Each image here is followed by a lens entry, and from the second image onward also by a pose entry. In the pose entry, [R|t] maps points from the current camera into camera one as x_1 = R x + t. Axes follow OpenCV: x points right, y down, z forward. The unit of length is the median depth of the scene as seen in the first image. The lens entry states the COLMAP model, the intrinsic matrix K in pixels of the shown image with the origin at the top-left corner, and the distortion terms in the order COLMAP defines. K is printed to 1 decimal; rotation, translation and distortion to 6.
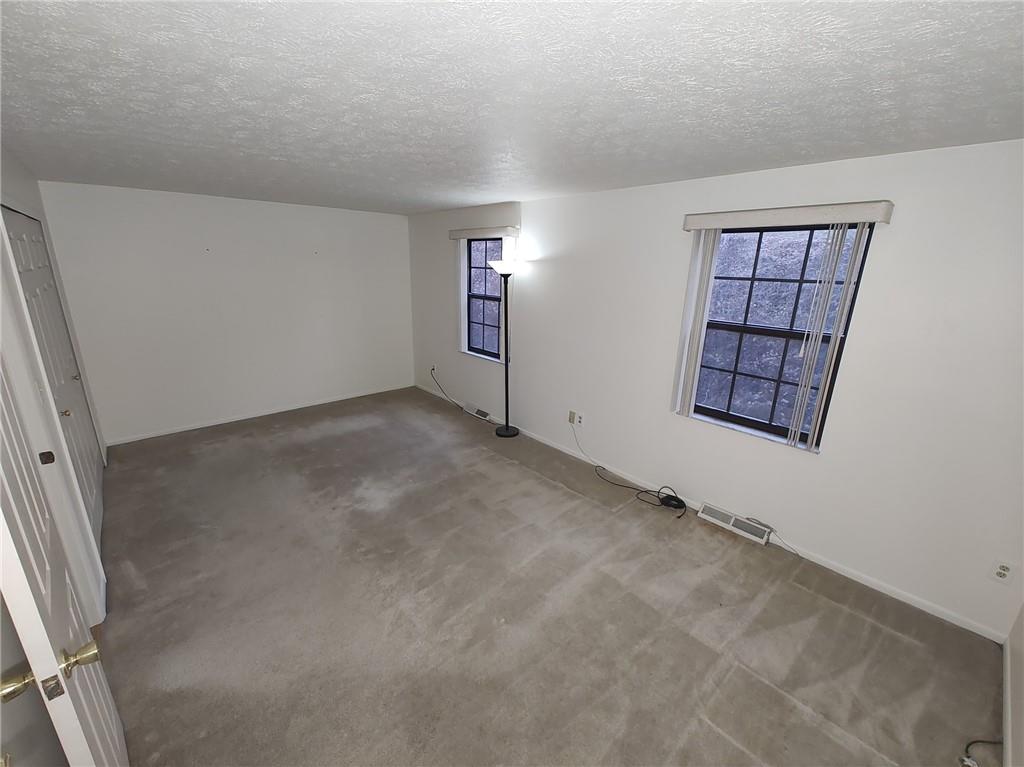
lens RADIAL K [[422.0, 0, 508.4], [0, 422.0, 387.8], [0, 0, 1]] dist [0.004618, -0.000380]
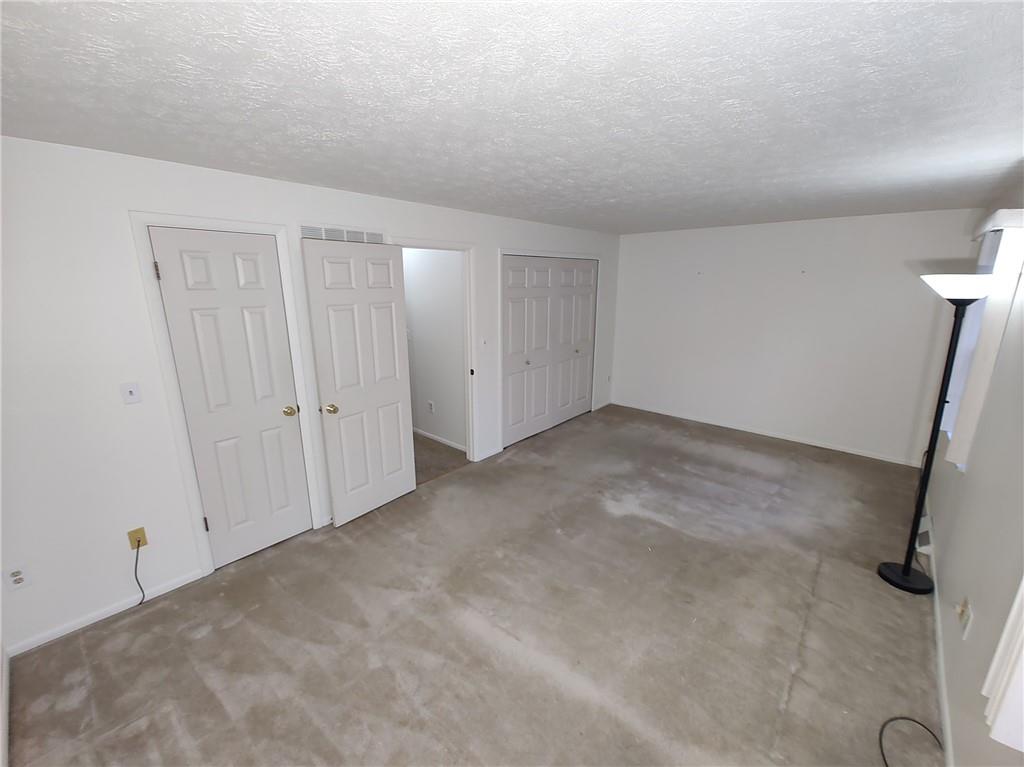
lens RADIAL K [[422.0, 0, 513.1], [0, 422.0, 385.0], [0, 0, 1]] dist [0.004618, -0.000380]
pose [[0.134507, 0.225815, -0.964840, 0.445097], [-0.283779, 0.941684, 0.180835, -0.096860], [0.949409, 0.249477, 0.190744, 0.360194]]
